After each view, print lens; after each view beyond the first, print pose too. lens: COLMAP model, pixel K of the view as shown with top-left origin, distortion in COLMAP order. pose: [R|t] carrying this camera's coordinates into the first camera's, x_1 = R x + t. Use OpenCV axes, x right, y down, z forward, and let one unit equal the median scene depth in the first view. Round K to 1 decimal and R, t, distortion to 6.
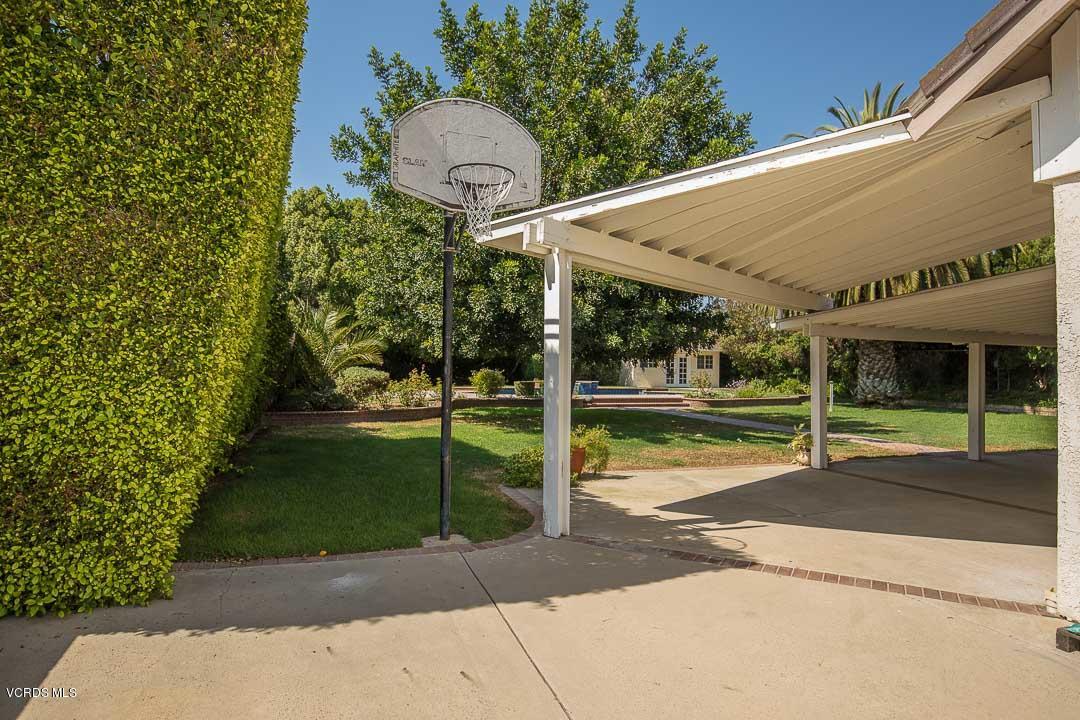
lens RADIAL K [[634.4, 0, 542.7], [0, 634.4, 358.5], [0, 0, 1]] dist [-0.003111, -0.002678]
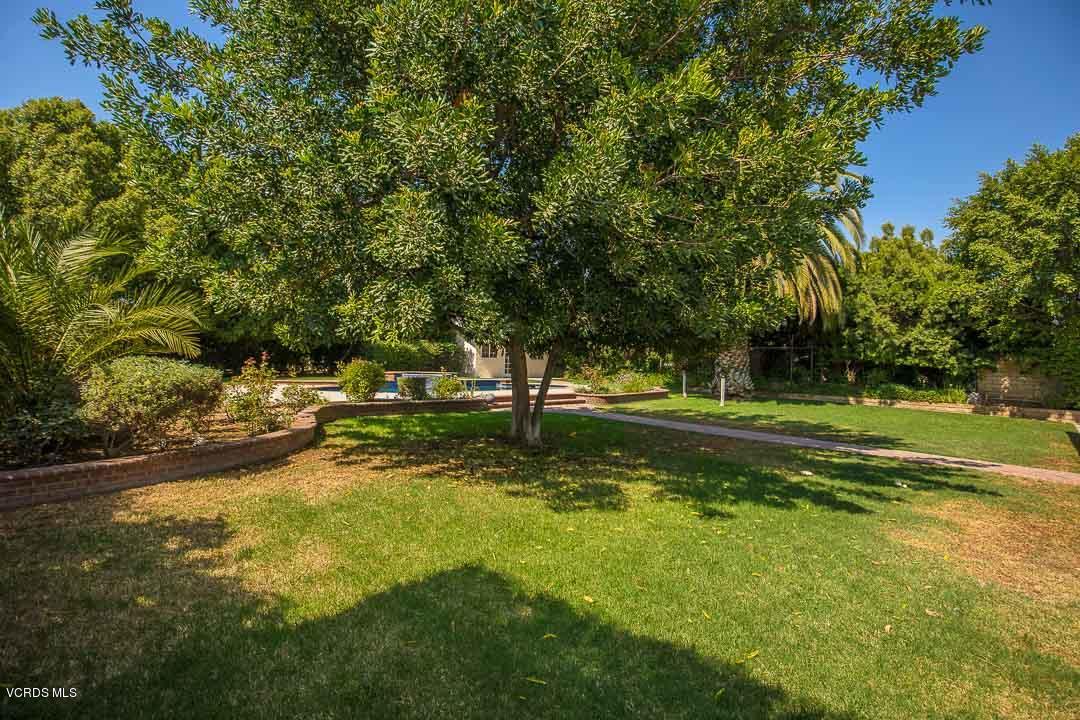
lens RADIAL K [[484.0, 0, 534.9], [0, 484.0, 358.1], [0, 0, 1]] dist [-0.000198, -0.000410]
pose [[0.907876, 0.012988, 0.419038, -0.129561], [-0.021916, 0.999624, 0.016500, 0.000817], [-0.418666, -0.024163, 0.907819, 0.402137]]
